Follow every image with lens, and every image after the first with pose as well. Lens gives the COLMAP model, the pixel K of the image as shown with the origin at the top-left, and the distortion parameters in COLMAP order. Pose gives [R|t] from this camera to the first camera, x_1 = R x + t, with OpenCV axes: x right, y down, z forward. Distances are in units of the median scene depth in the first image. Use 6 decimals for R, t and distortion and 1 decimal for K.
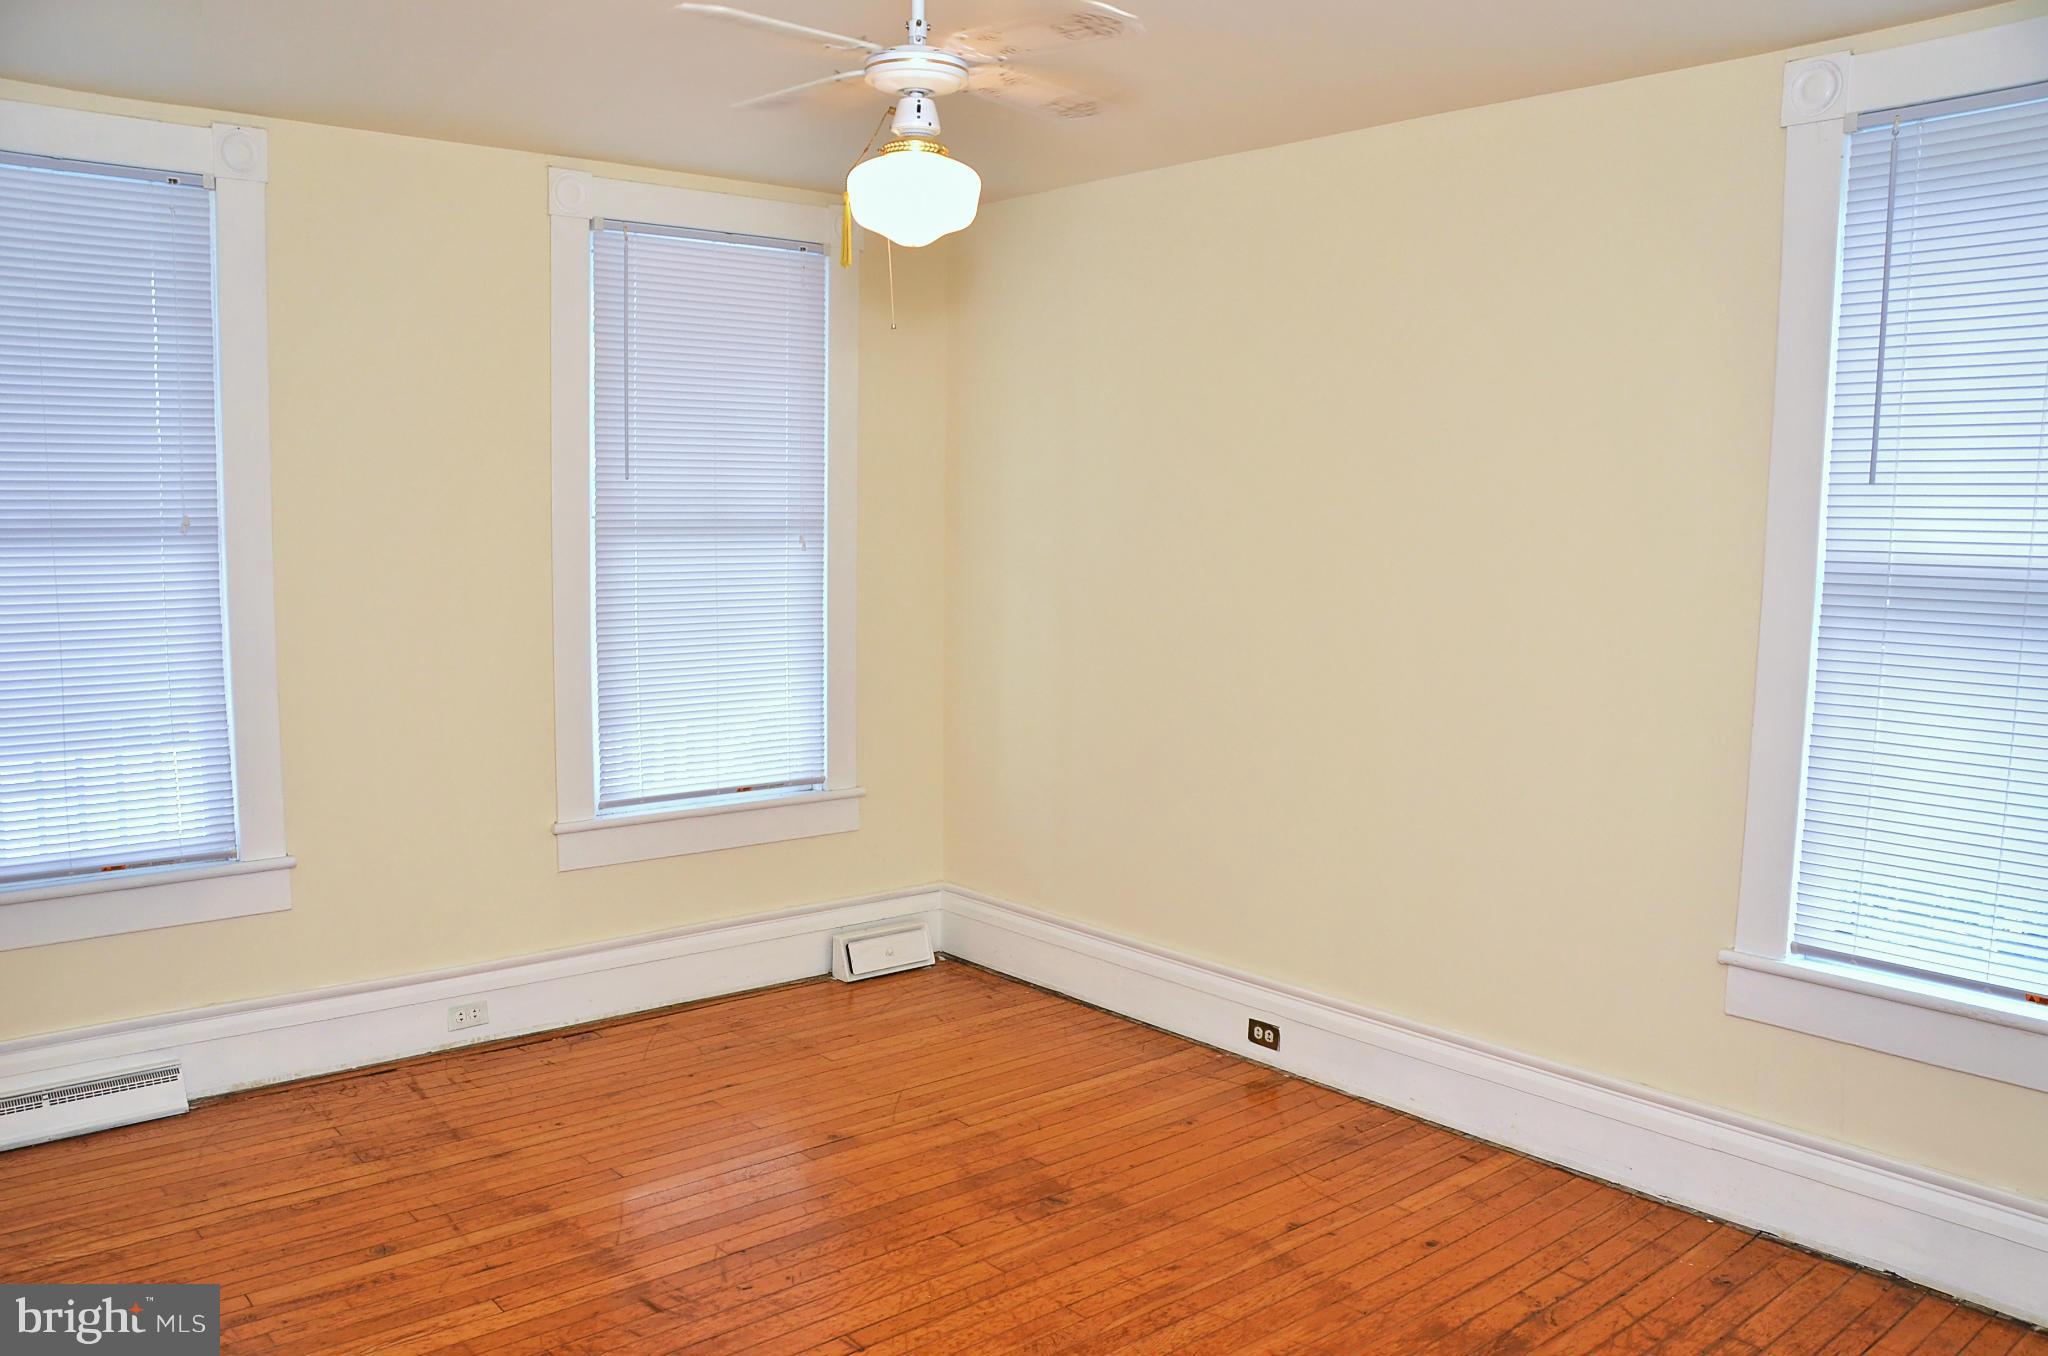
lens RADIAL K [[1592.6, 0, 1026.6], [0, 1592.6, 724.5], [0, 0, 1]] dist [-0.159592, 0.114794]
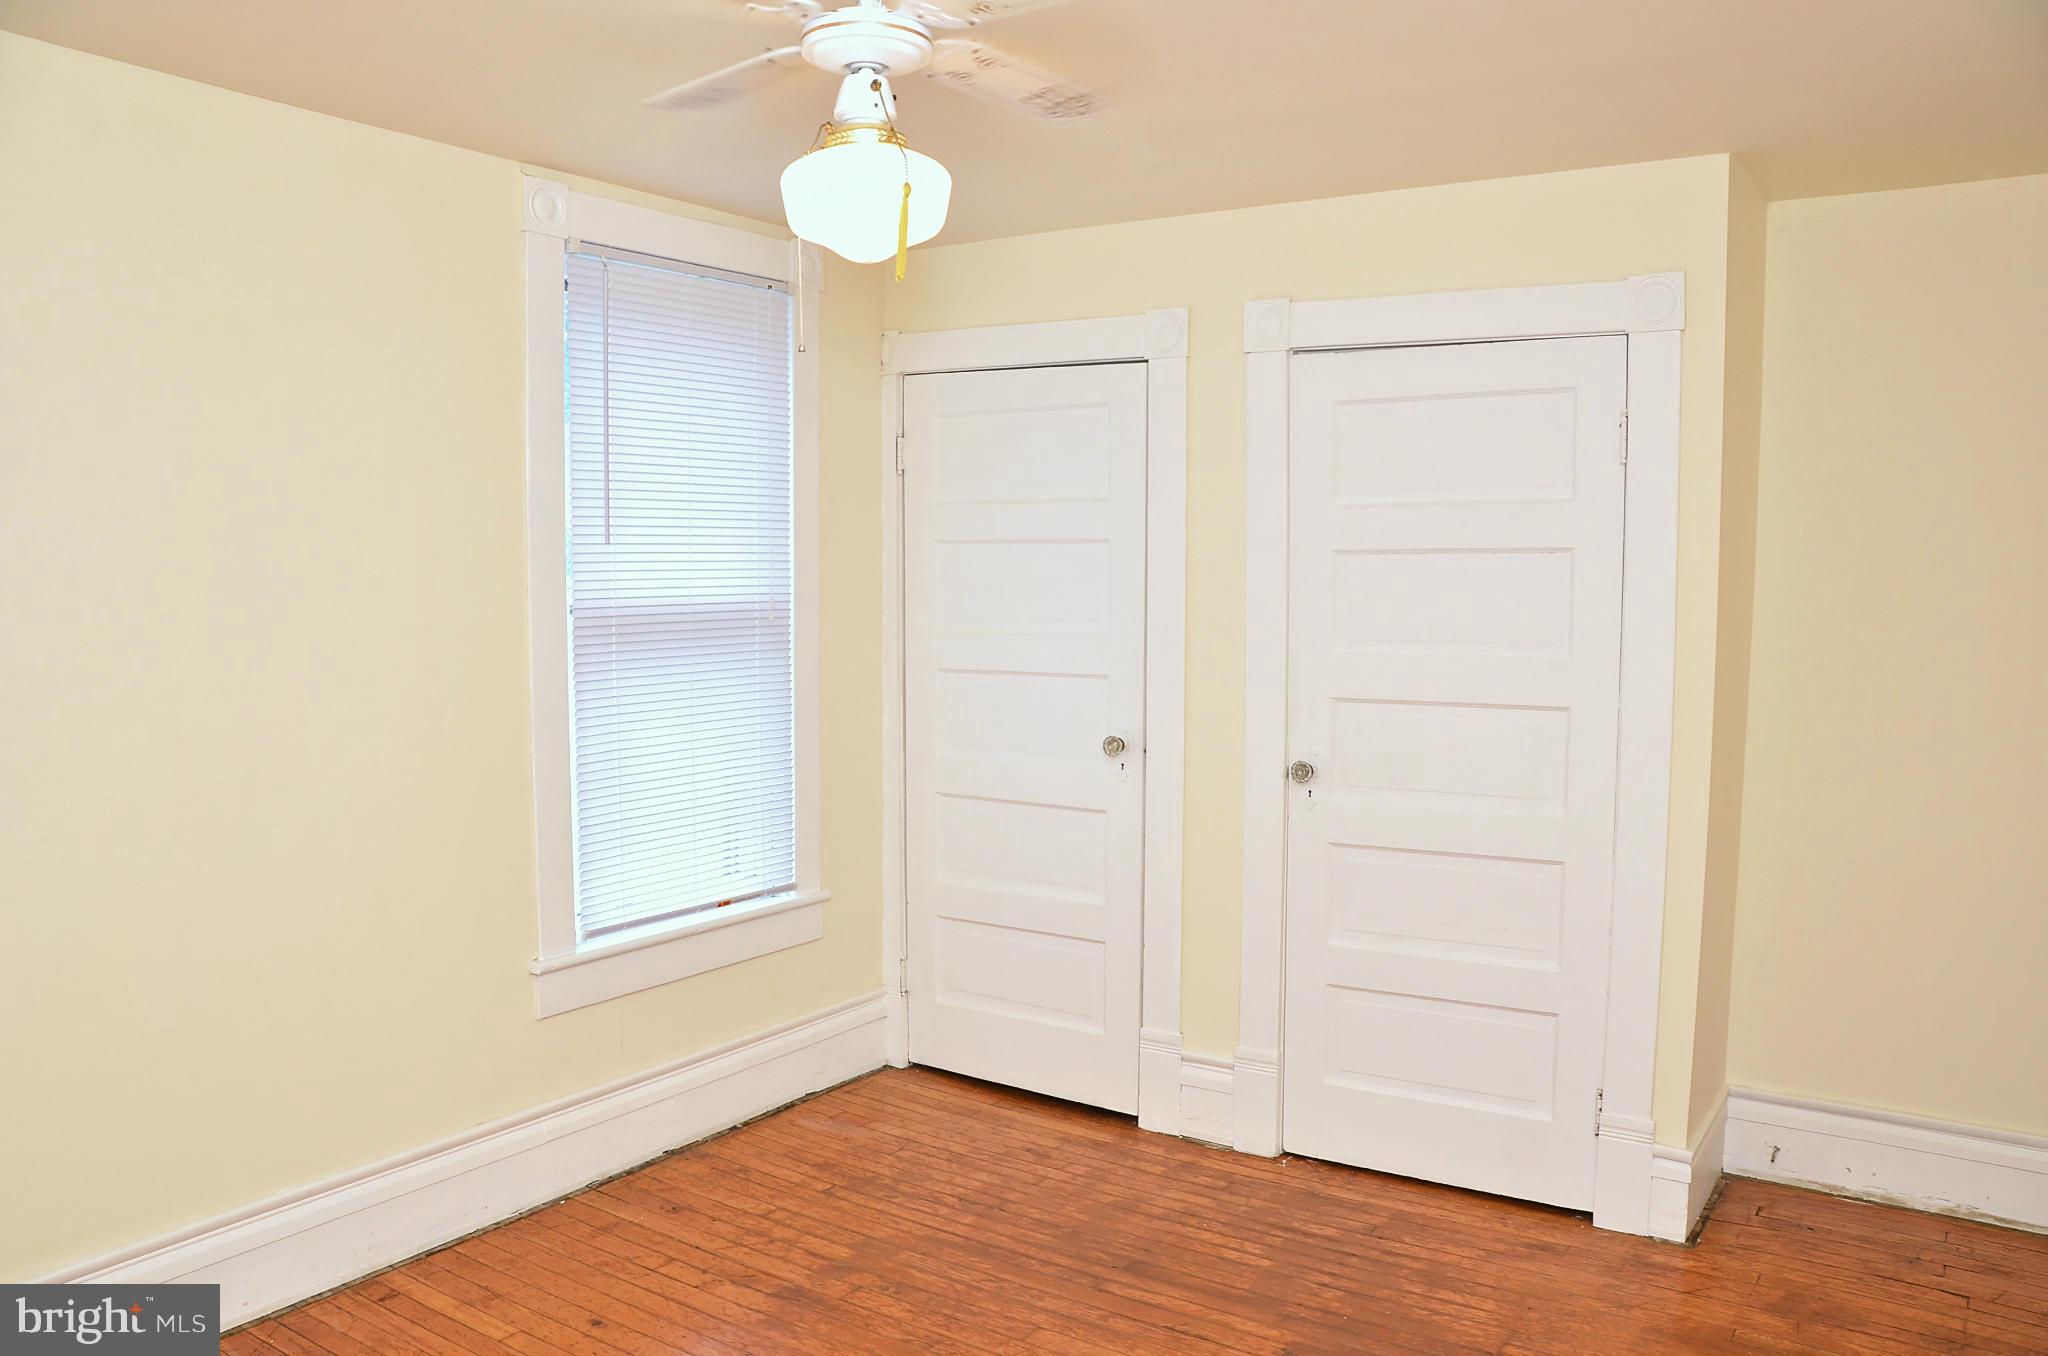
lens RADIAL K [[1592.6, 0, 1026.6], [0, 1592.6, 724.5], [0, 0, 1]] dist [-0.159592, 0.114794]
pose [[-0.271020, -0.115581, 0.955609, -0.755729], [0.119794, 0.980997, 0.152626, -0.164398], [-0.955090, 0.155841, -0.252024, 0.999297]]
